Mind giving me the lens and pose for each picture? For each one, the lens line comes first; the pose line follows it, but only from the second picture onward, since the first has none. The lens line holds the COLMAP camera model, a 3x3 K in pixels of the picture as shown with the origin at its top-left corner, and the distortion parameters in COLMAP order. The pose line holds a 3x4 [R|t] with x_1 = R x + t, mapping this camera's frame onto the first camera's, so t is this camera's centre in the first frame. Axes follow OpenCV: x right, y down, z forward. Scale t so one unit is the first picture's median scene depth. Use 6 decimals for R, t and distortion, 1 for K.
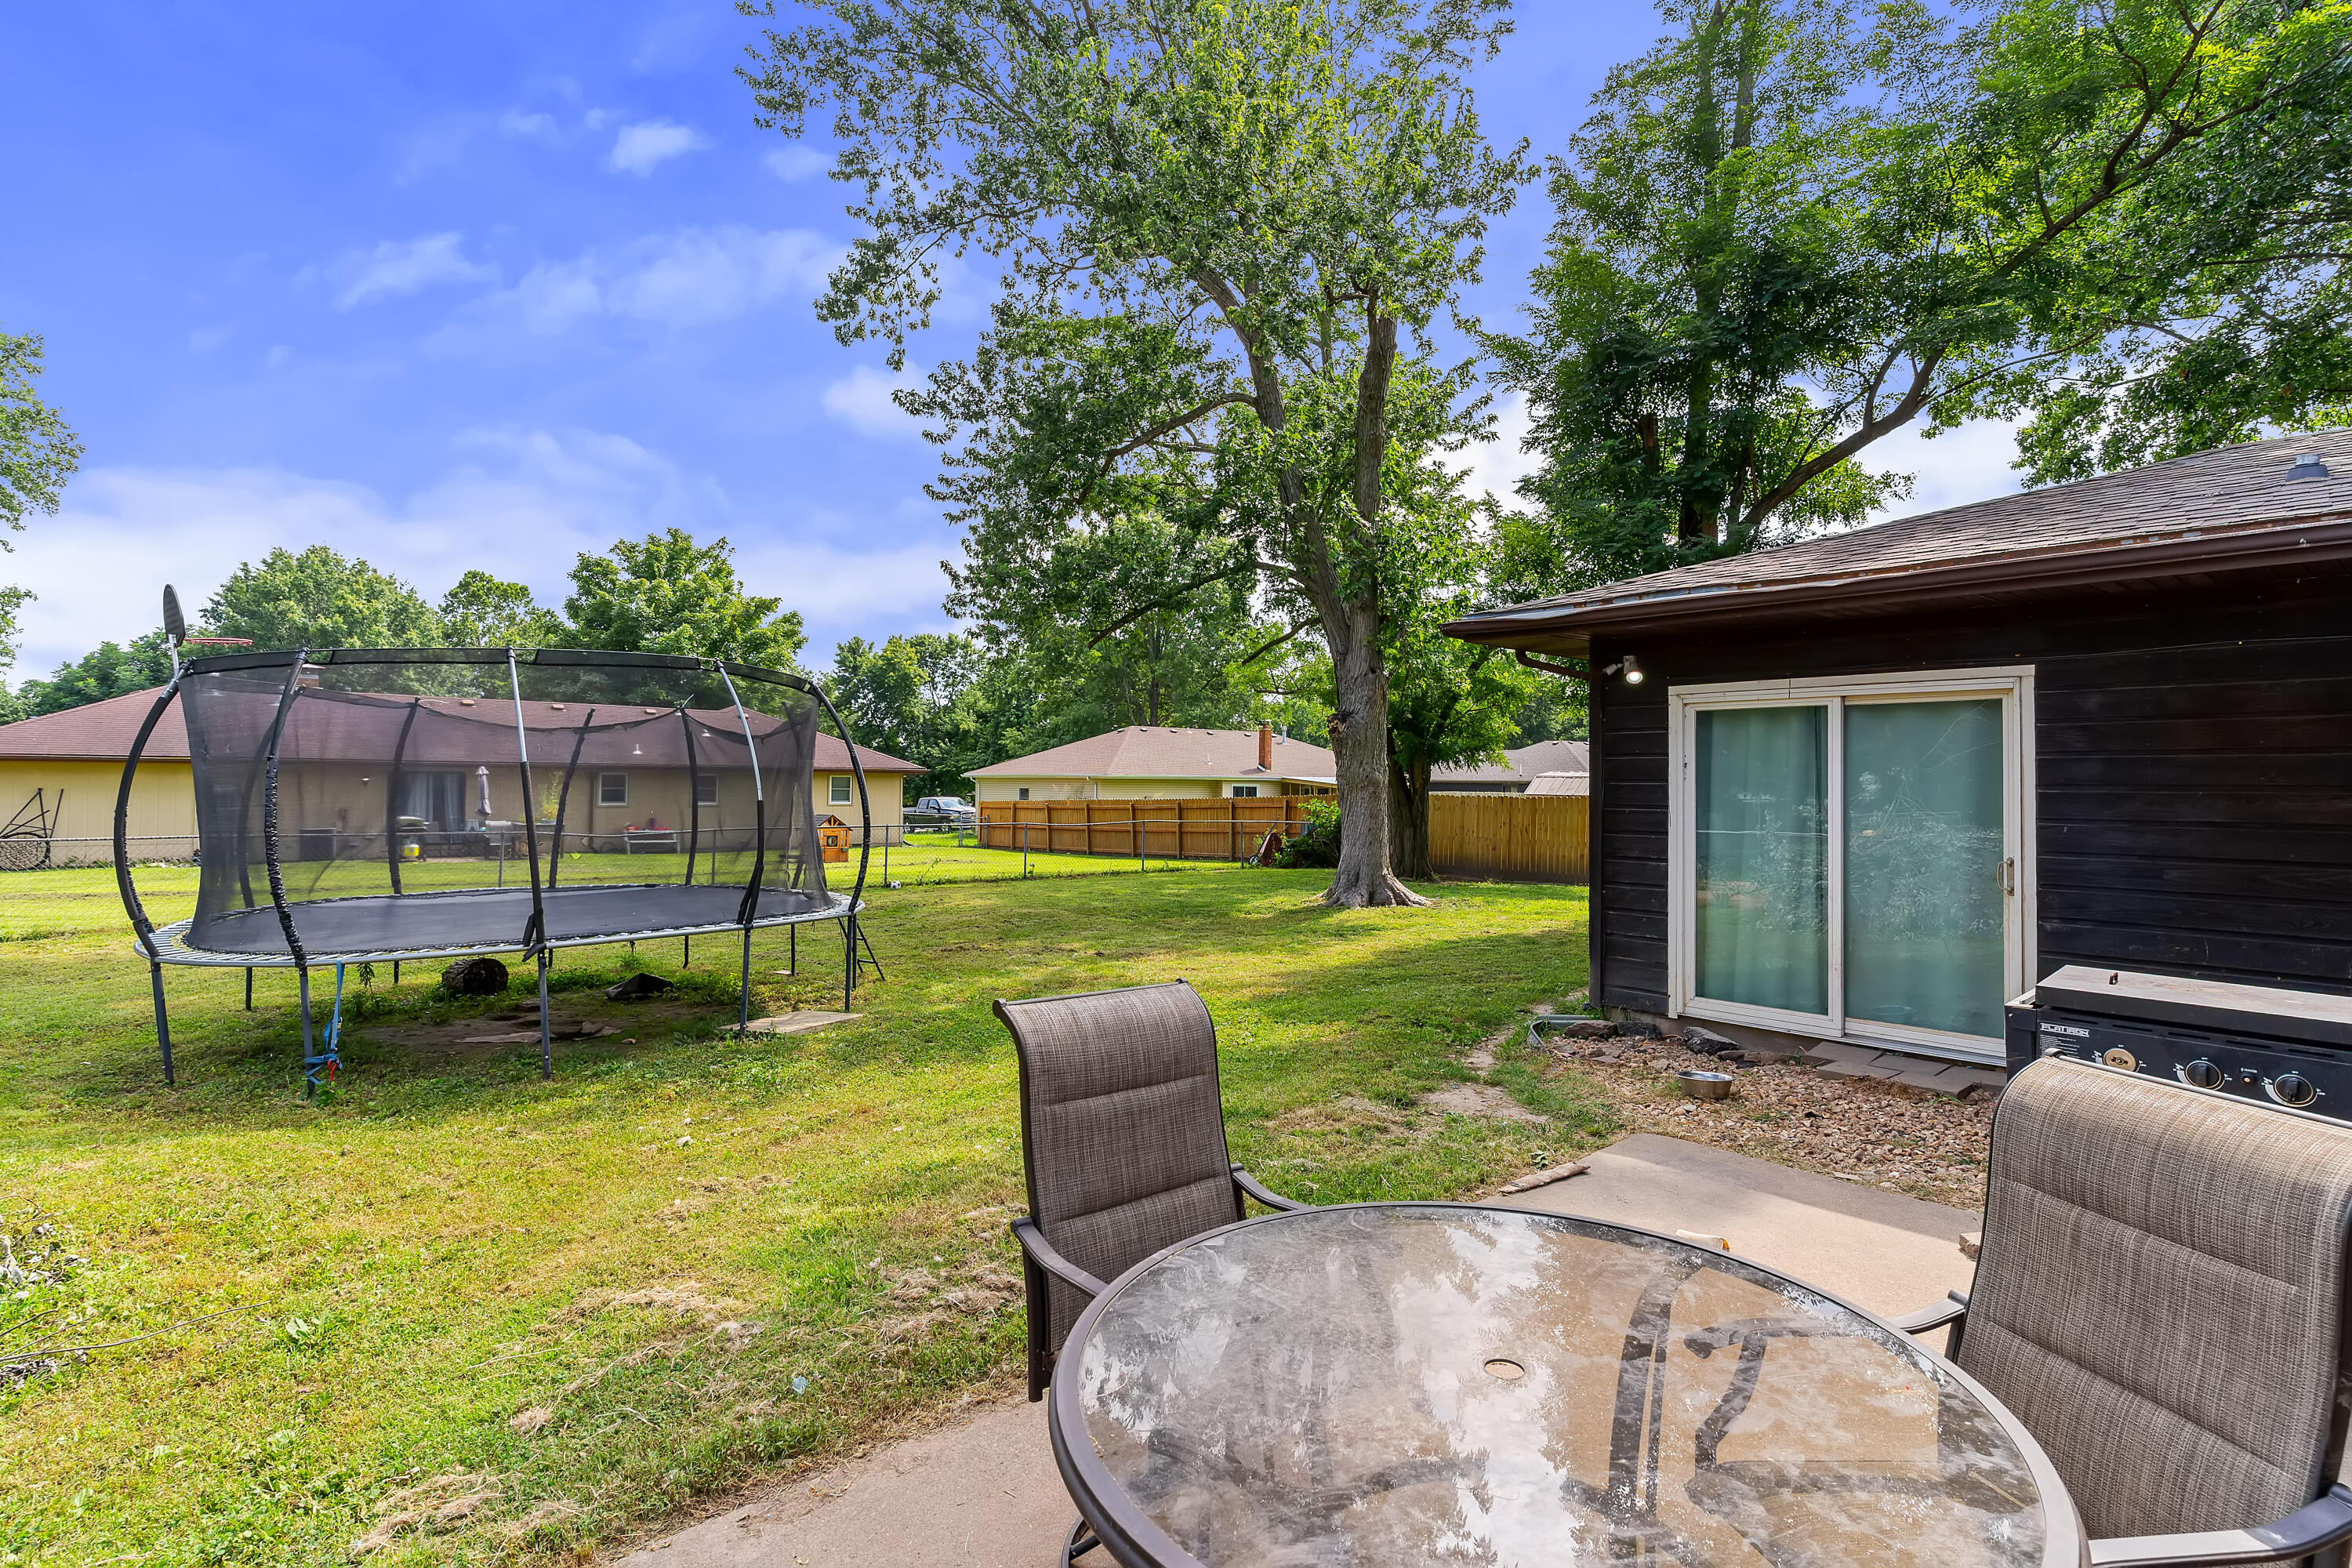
lens RADIAL K [[1111.1, 0, 1176.0], [0, 1111.1, 784.0], [0, 0, 1]] dist [-0.002759, 0.000691]
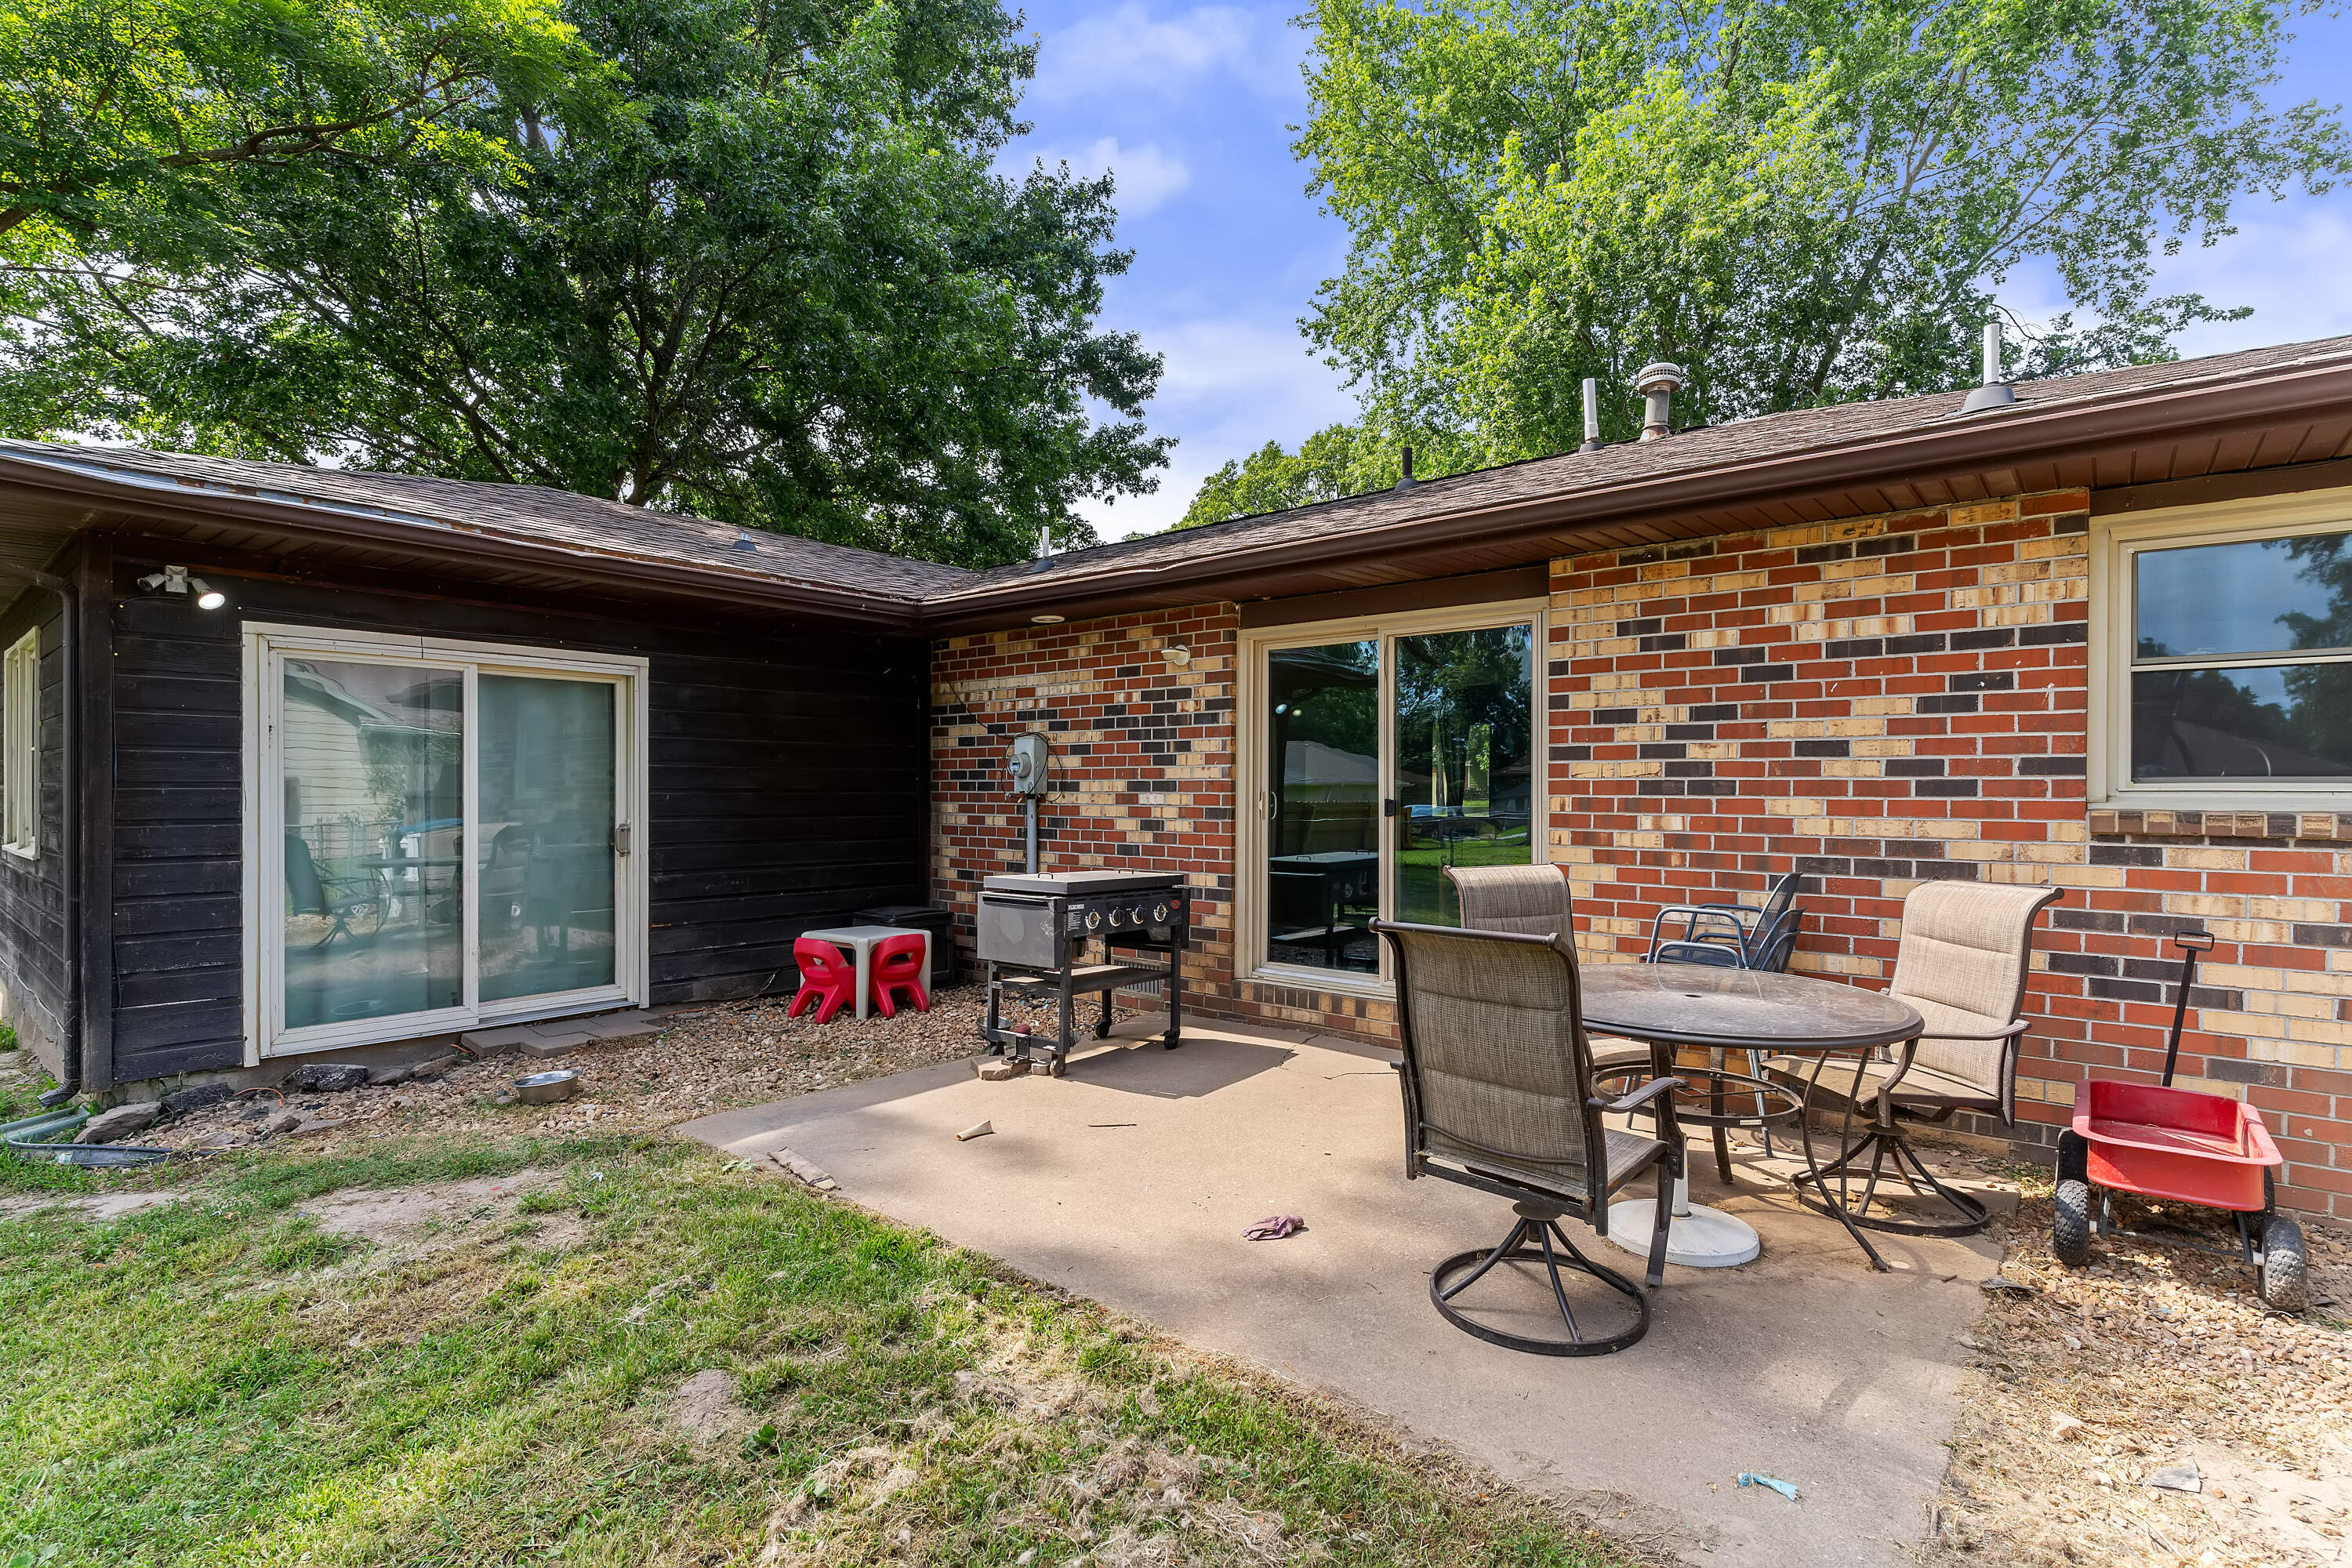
lens RADIAL K [[1111.1, 0, 1176.0], [0, 1111.1, 784.0], [0, 0, 1]] dist [-0.002759, 0.000691]
pose [[-0.131171, -0.007899, 0.991328, -0.375164], [-0.003474, 0.999966, 0.007509, 0.012339], [-0.991354, -0.002459, -0.131194, 0.476889]]
